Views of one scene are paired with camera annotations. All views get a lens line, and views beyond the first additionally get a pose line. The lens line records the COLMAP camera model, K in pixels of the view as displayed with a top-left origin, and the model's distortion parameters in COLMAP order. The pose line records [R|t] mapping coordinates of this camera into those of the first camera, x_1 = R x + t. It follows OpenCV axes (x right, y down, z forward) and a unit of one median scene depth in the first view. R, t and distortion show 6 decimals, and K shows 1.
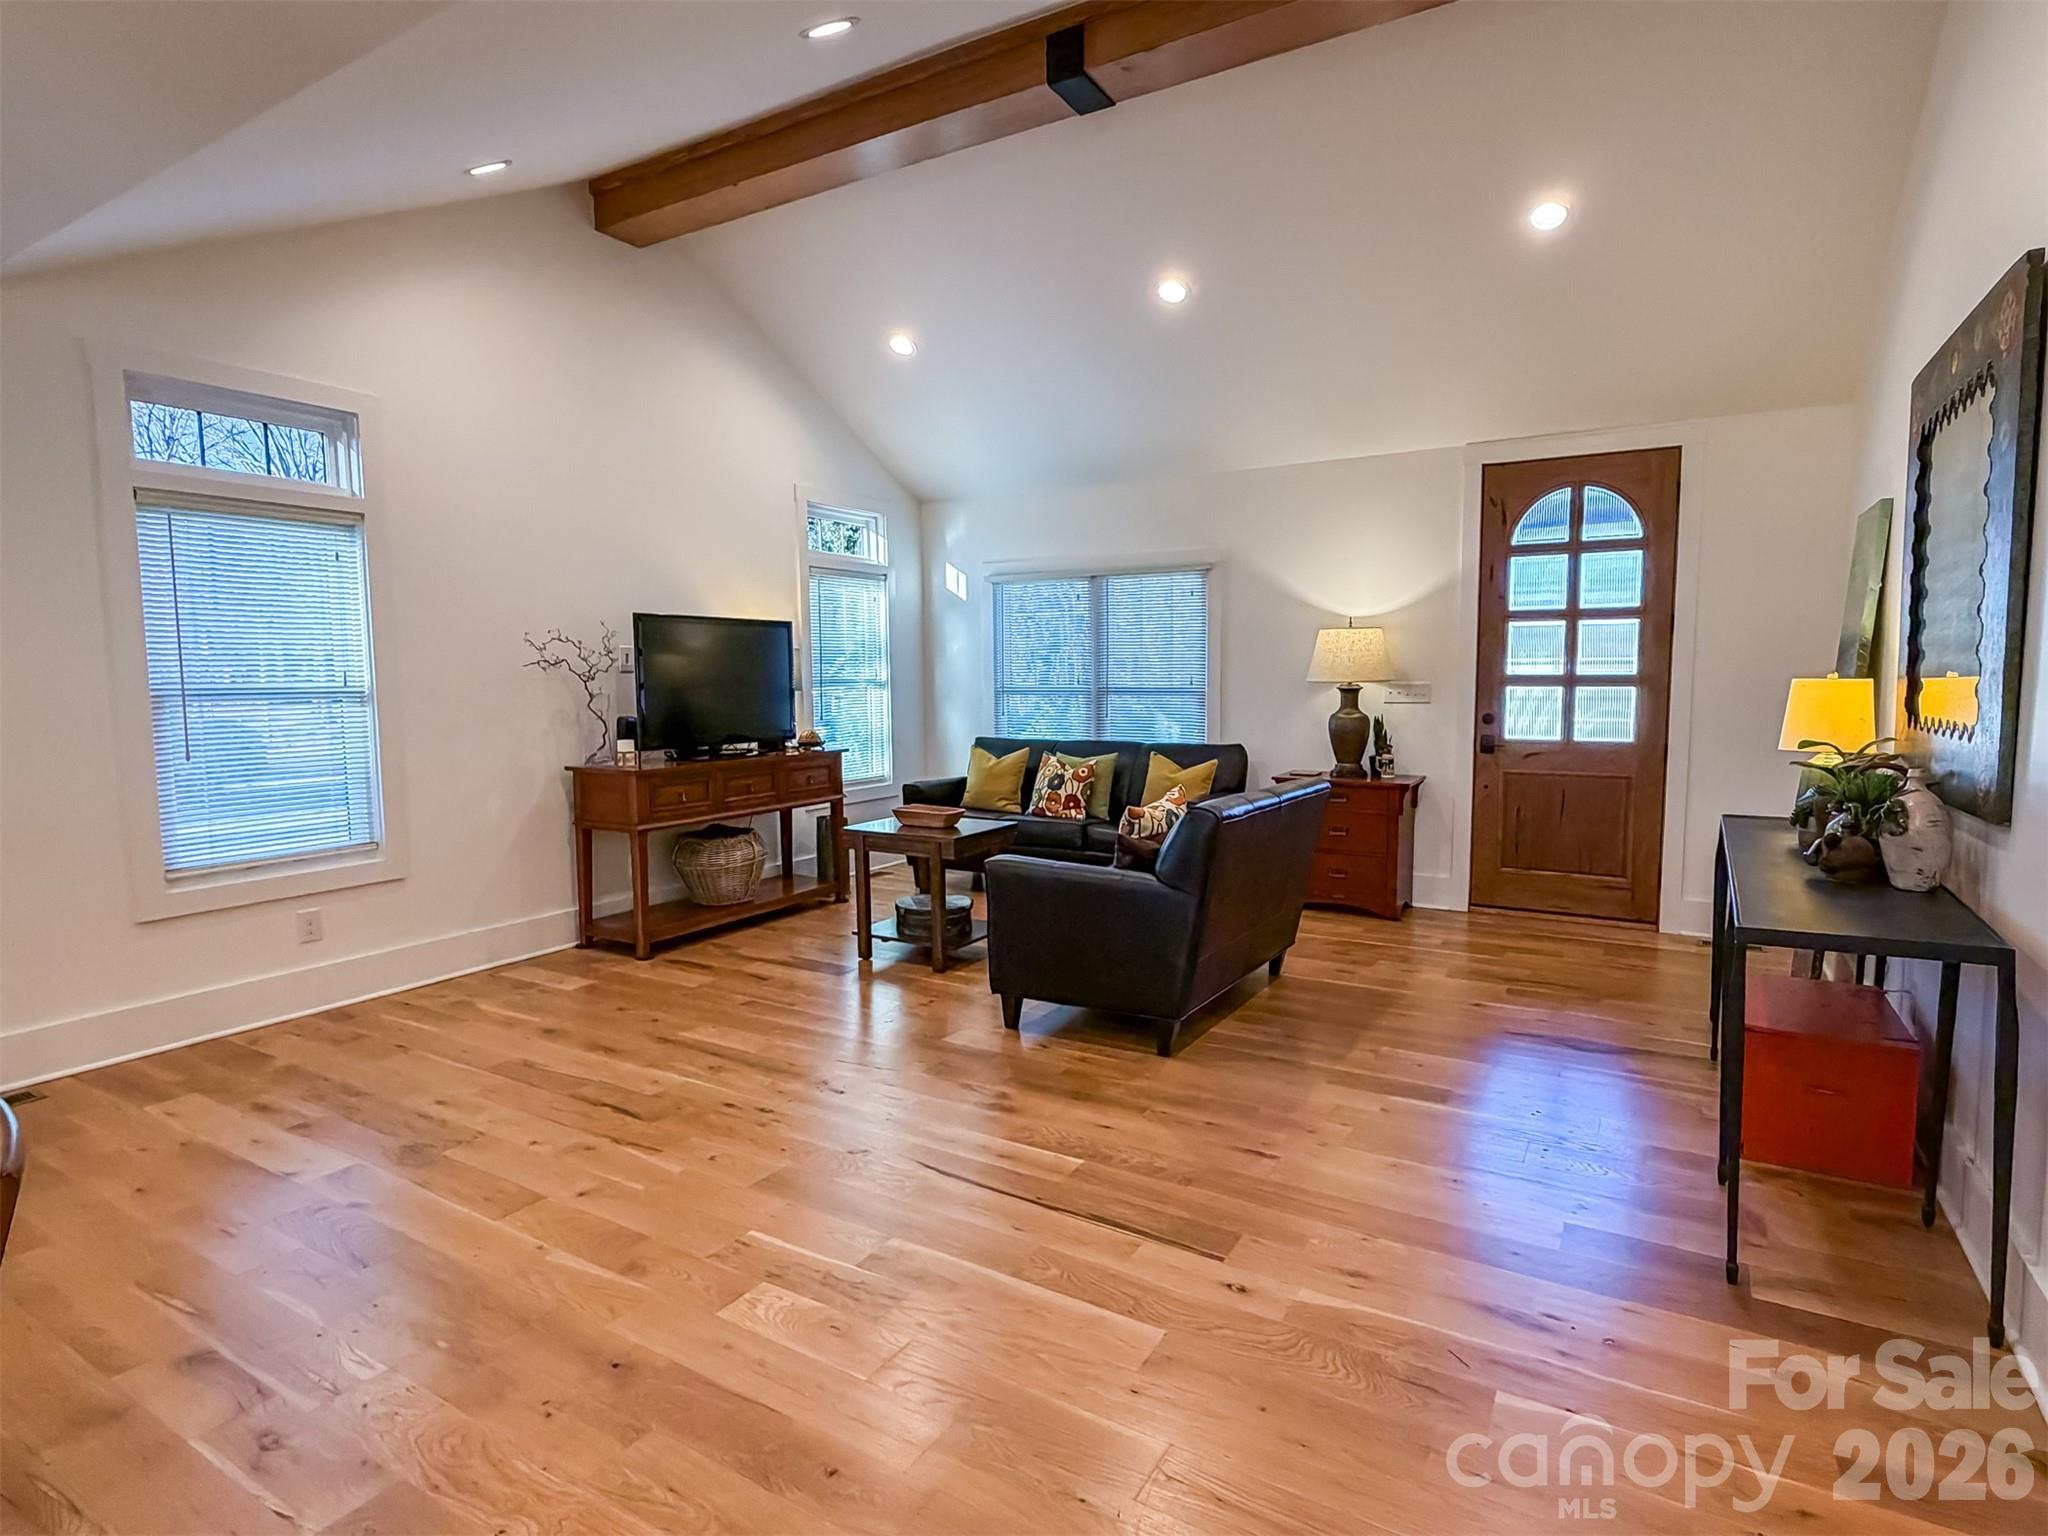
lens RADIAL K [[1071.8, 0, 1016.5], [0, 1071.8, 765.8], [0, 0, 1]] dist [-0.000689, 0.000068]
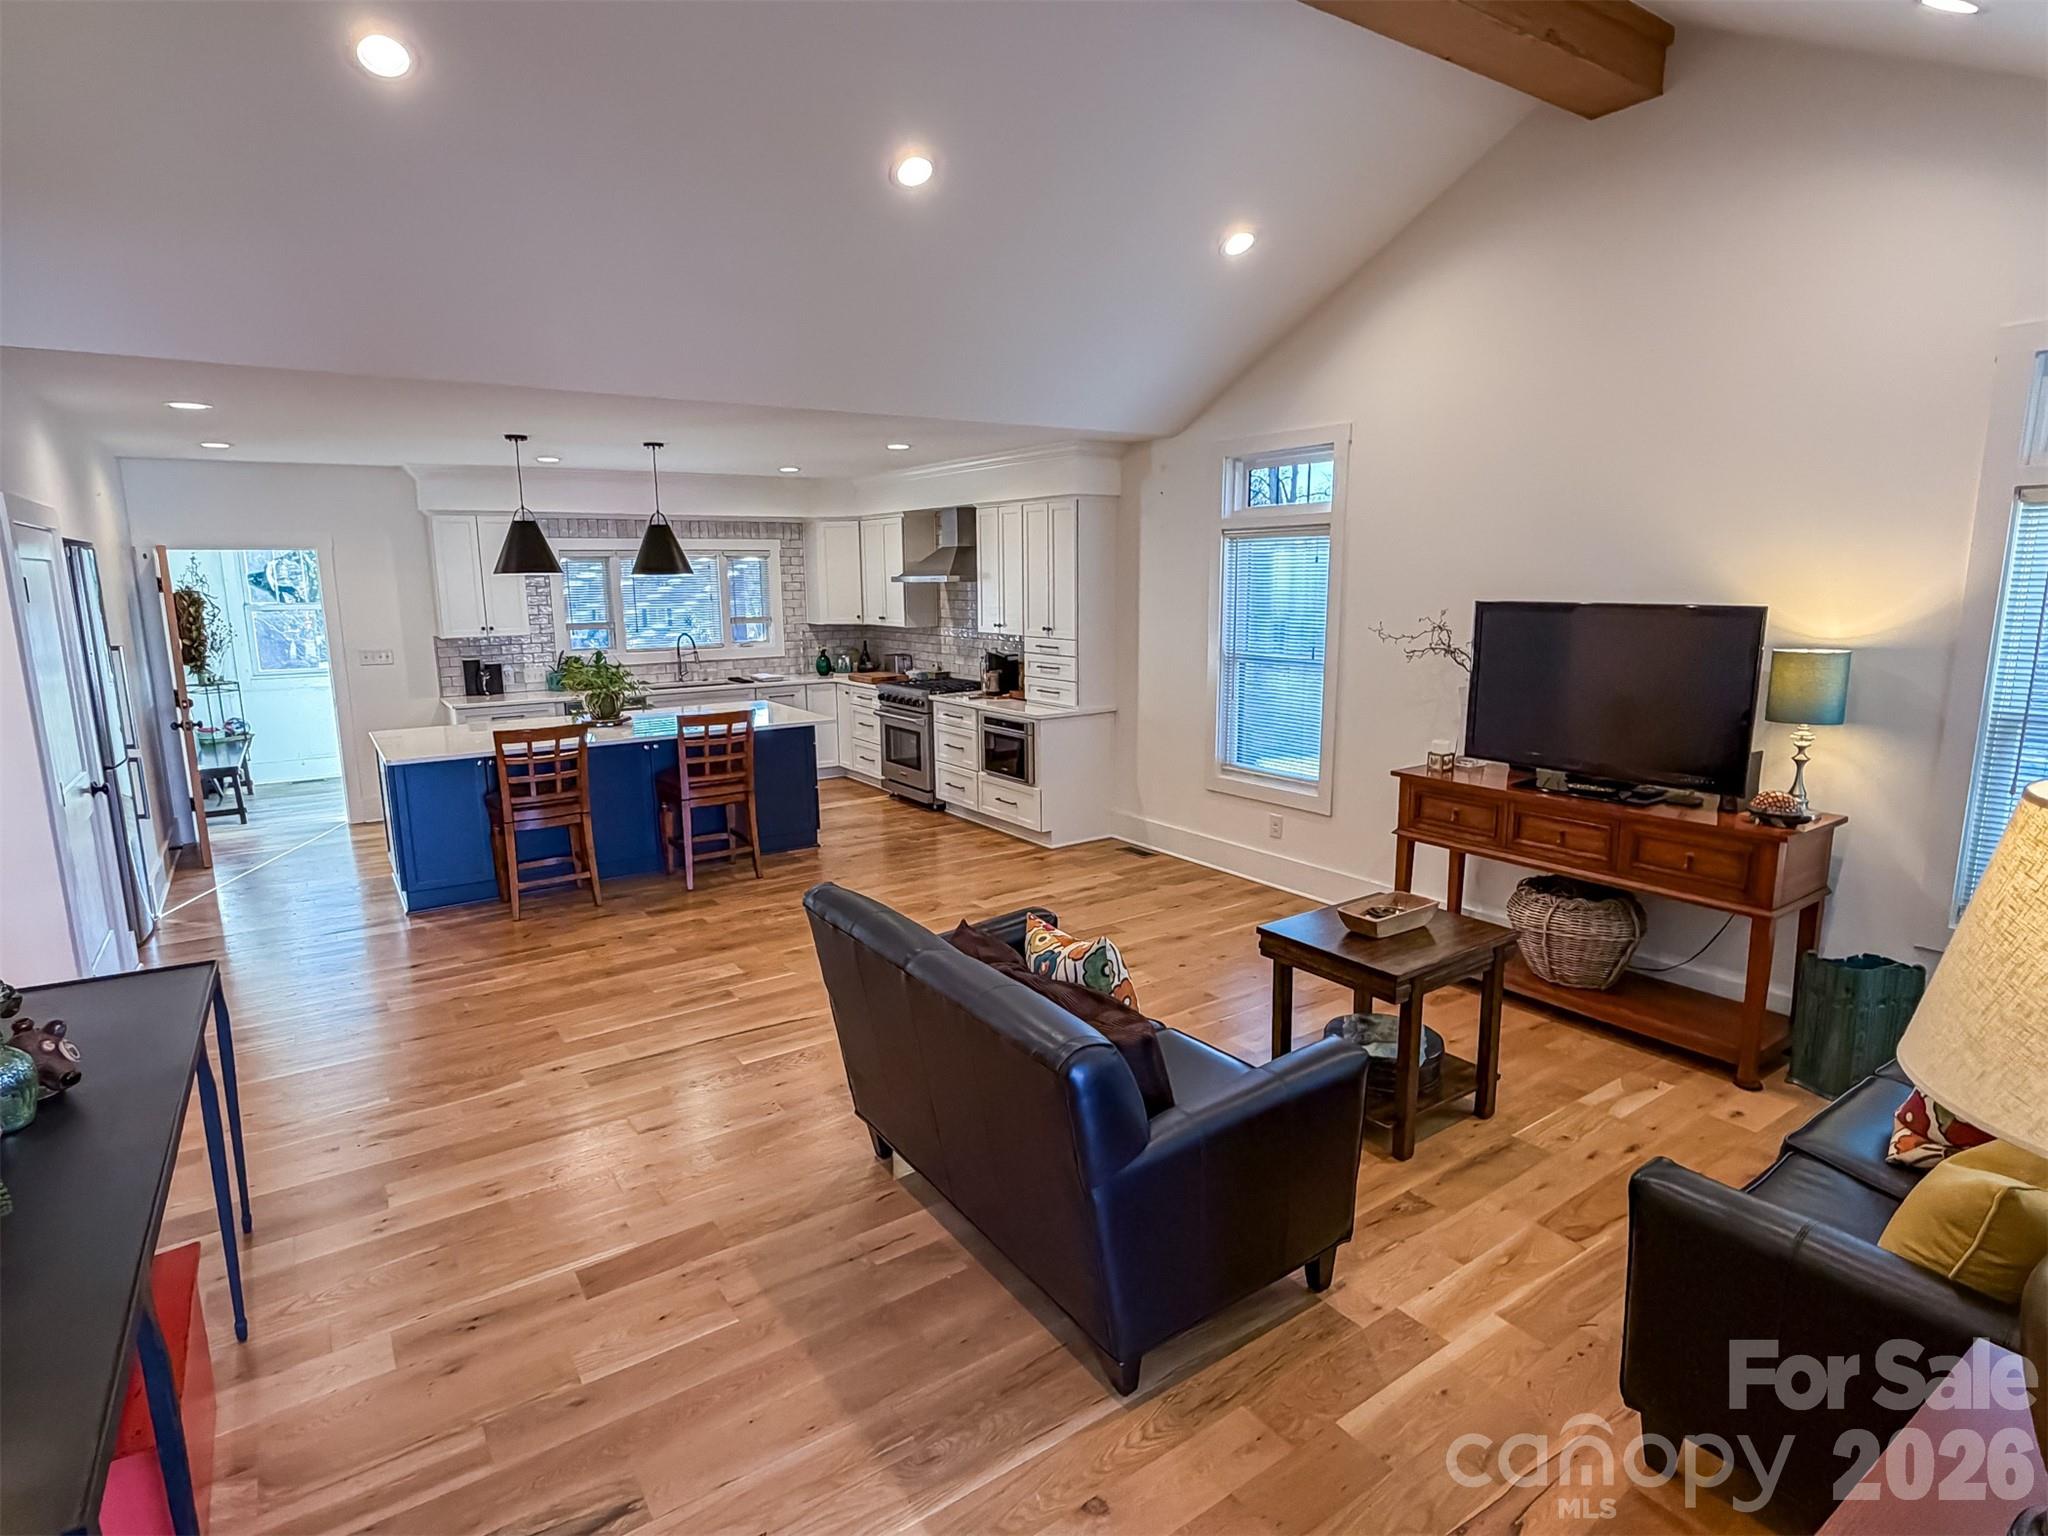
lens RADIAL K [[1071.8, 0, 1019.6], [0, 1071.8, 771.2], [0, 0, 1]] dist [-0.000689, 0.000068]
pose [[-0.412344, 0.179009, -0.893269, 0.576924], [-0.064047, 0.972384, 0.224428, -0.171147], [0.908774, 0.149753, -0.389491, 0.973485]]
